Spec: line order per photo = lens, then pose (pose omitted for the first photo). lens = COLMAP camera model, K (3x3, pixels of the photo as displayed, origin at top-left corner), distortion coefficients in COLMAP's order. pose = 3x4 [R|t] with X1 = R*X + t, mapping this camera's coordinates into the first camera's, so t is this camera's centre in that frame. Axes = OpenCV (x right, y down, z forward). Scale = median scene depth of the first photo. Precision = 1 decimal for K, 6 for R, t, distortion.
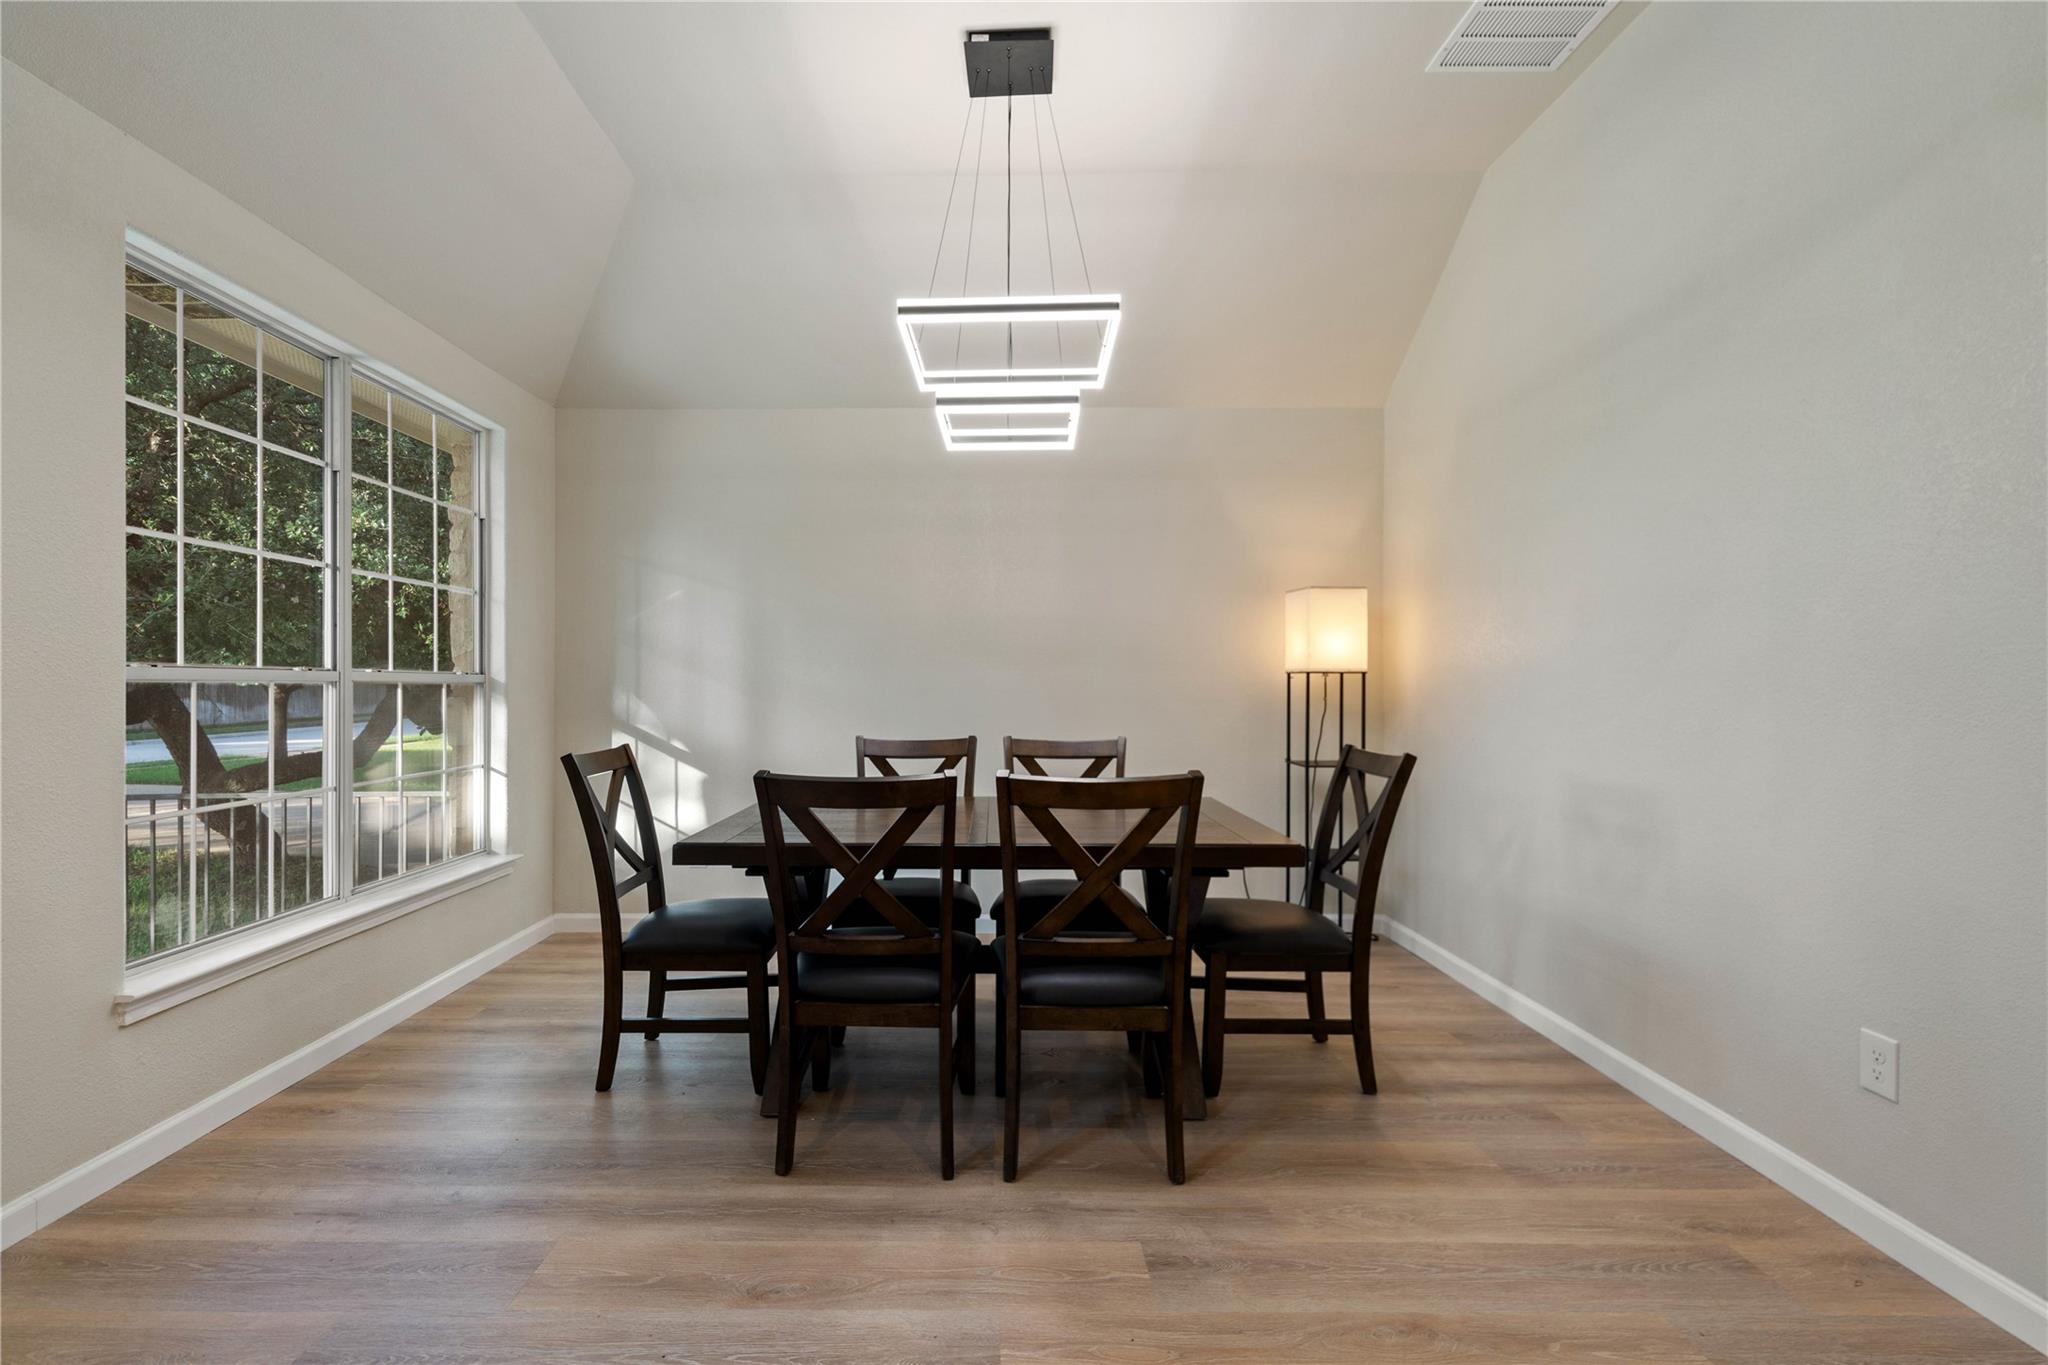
lens RADIAL K [[956.1, 0, 989.2], [0, 956.1, 686.1], [0, 0, 1]] dist [0.006836, 0.000418]
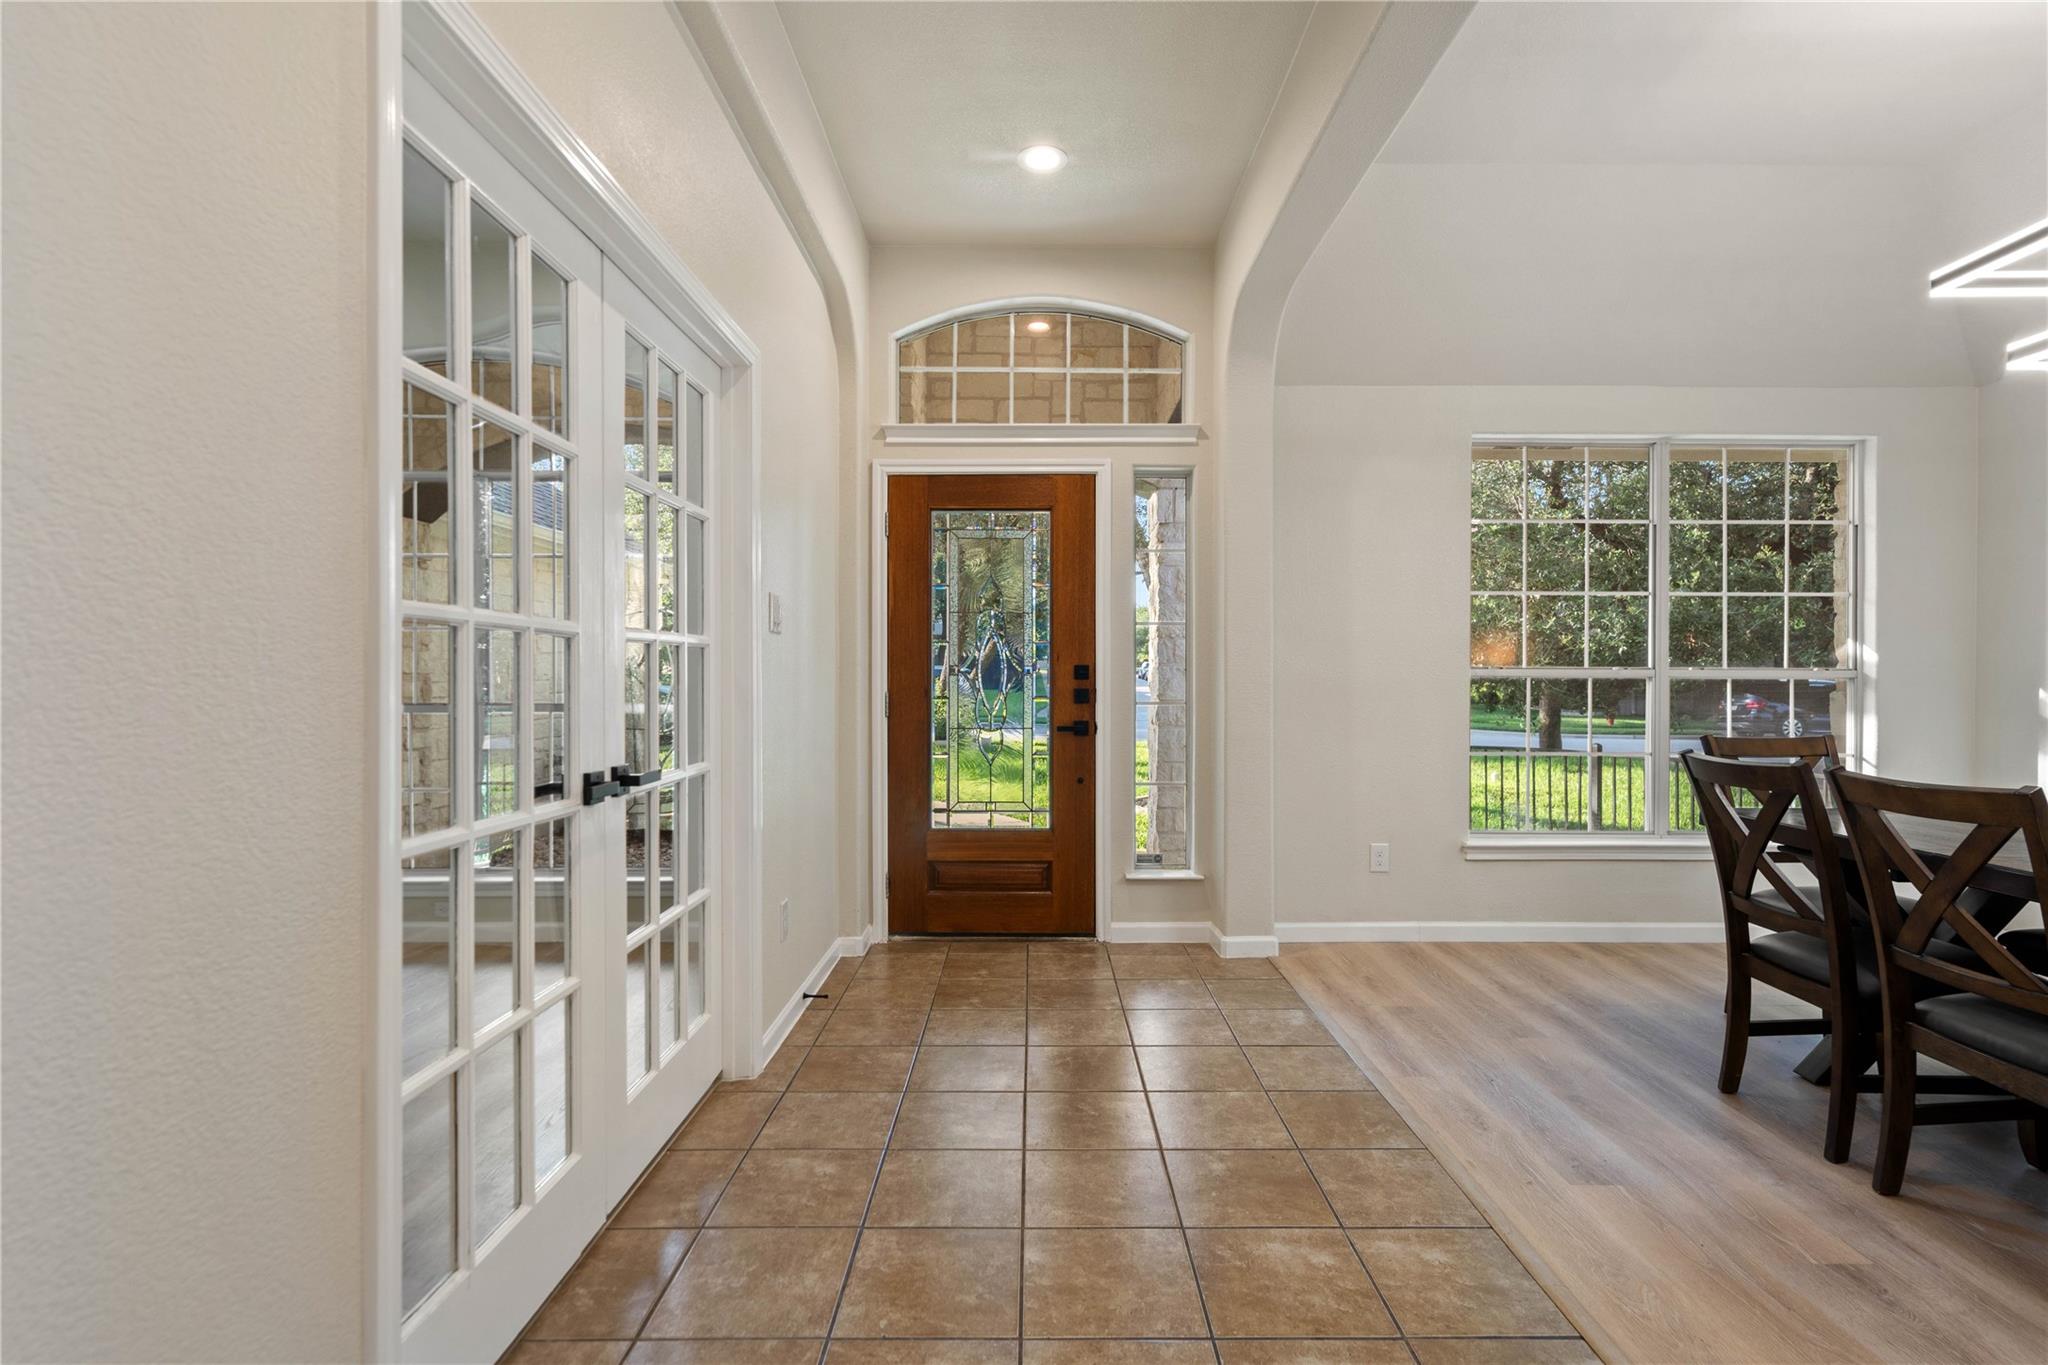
lens RADIAL K [[956.1, 0, 1022.1], [0, 956.1, 685.3], [0, 0, 1]] dist [0.006836, 0.000418]
pose [[-0.001470, 0.009802, -0.999951, 1.020875], [-0.001046, 0.999951, 0.009804, -0.009551], [0.999998, 0.001061, -0.001460, 0.130646]]
